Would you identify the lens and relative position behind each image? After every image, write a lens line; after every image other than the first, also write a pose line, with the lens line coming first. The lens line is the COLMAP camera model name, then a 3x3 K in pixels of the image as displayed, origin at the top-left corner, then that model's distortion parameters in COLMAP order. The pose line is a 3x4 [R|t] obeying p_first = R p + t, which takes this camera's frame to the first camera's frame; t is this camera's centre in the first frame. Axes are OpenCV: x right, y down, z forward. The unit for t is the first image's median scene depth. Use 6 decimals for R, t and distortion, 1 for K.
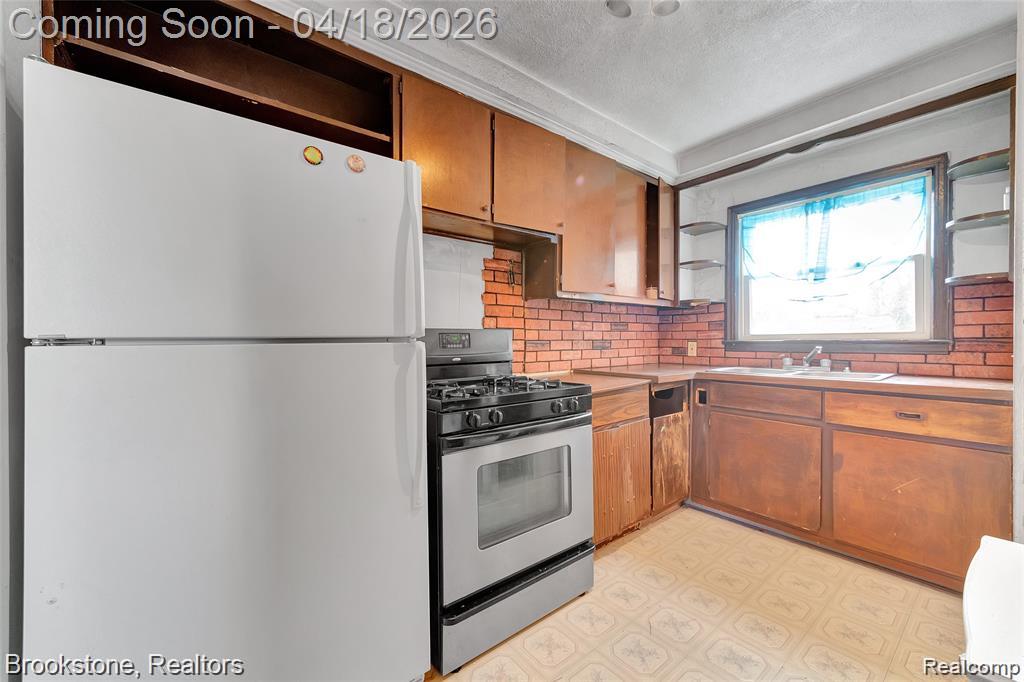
lens RADIAL K [[407.4, 0, 513.5], [0, 407.4, 338.0], [0, 0, 1]] dist [0.001303, -0.000059]
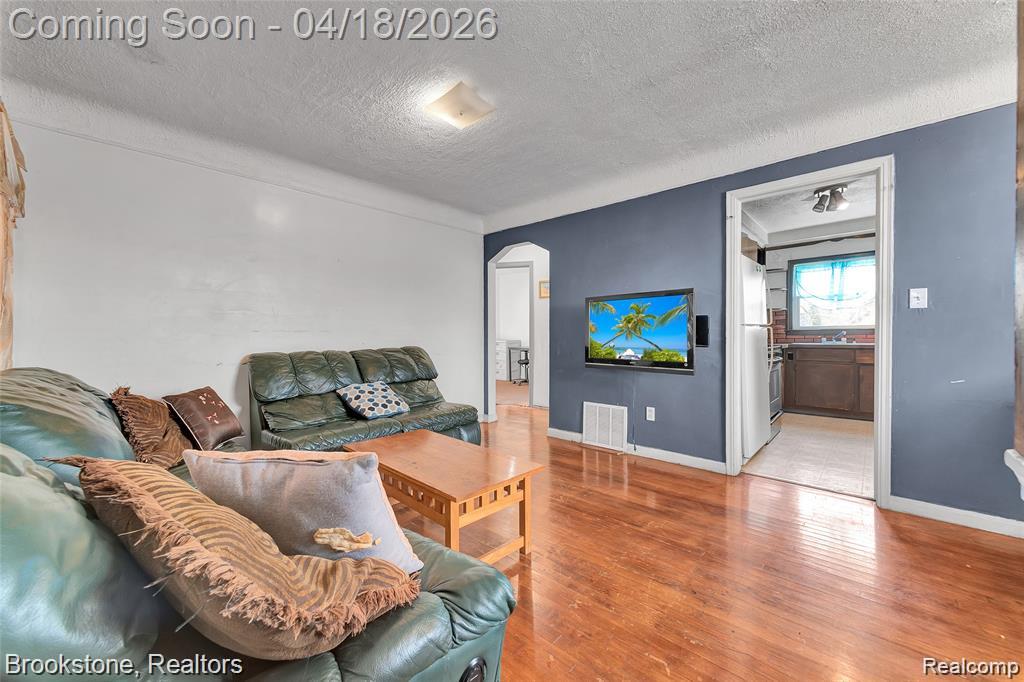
lens RADIAL K [[400.3, 0, 511.3], [0, 400.3, 338.7], [0, 0, 1]] dist [0.007796, 0.000086]
pose [[0.986214, -0.007062, 0.165323, -1.465815], [0.005411, 0.999931, 0.010436, 0.029211], [-0.165385, -0.009397, 0.986184, -0.894058]]
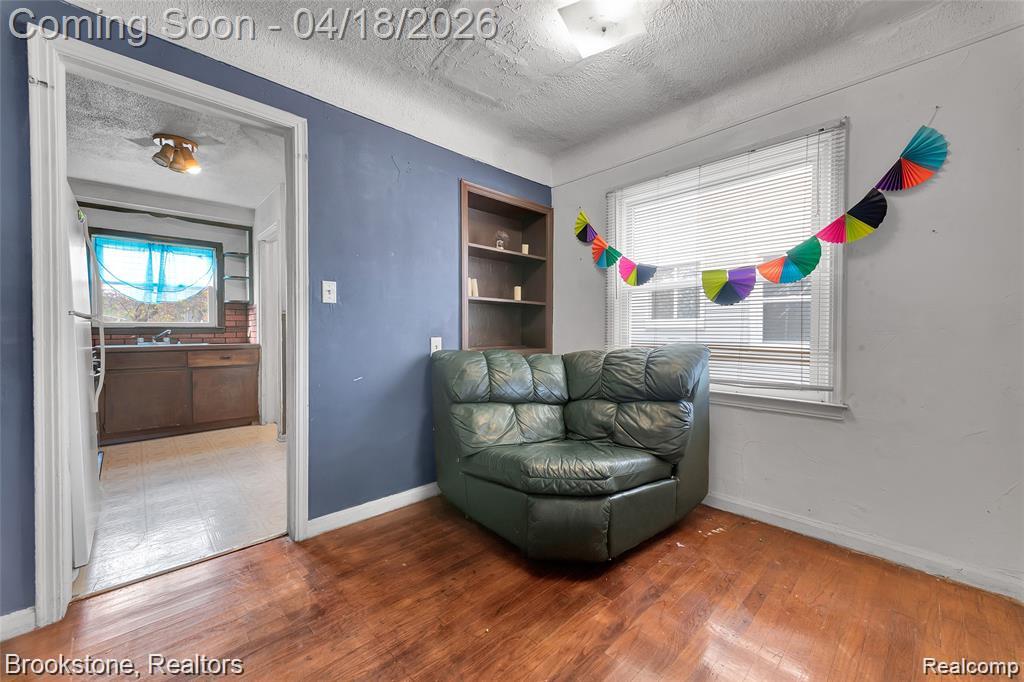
lens RADIAL K [[400.3, 0, 511.3], [0, 400.3, 338.7], [0, 0, 1]] dist [0.007796, 0.000086]
pose [[-0.087261, -0.013308, 0.996097, -1.229690], [0.000748, 0.999910, 0.013425, 0.038511], [-0.996185, 0.001916, -0.087243, -0.373137]]
